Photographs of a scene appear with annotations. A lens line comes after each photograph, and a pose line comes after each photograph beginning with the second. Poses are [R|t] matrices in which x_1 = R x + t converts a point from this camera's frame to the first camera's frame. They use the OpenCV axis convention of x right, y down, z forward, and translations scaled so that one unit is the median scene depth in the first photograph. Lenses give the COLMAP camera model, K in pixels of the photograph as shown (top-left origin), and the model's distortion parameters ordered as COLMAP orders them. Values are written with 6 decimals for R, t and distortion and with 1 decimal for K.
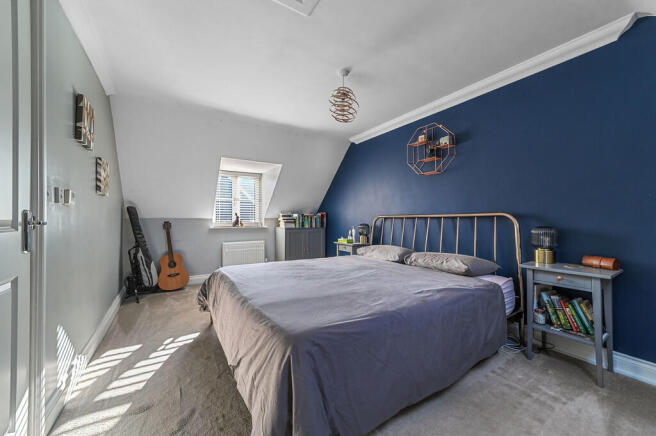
lens RADIAL K [[254.4, 0, 325.6], [0, 254.4, 216.6], [0, 0, 1]] dist [-0.003303, 0.001083]
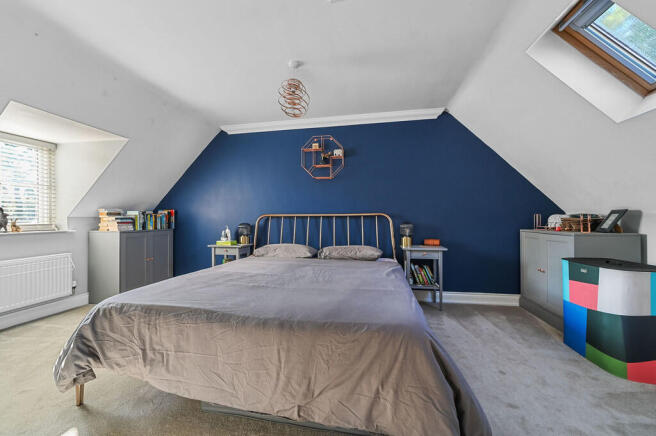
lens RADIAL K [[254.4, 0, 323.0], [0, 254.4, 220.0], [0, 0, 1]] dist [-0.003303, 0.001083]
pose [[0.690585, -0.005052, 0.723234, -0.411881], [-0.005214, 0.999915, 0.011963, 0.005402], [-0.723233, -0.012032, 0.690500, 0.195538]]
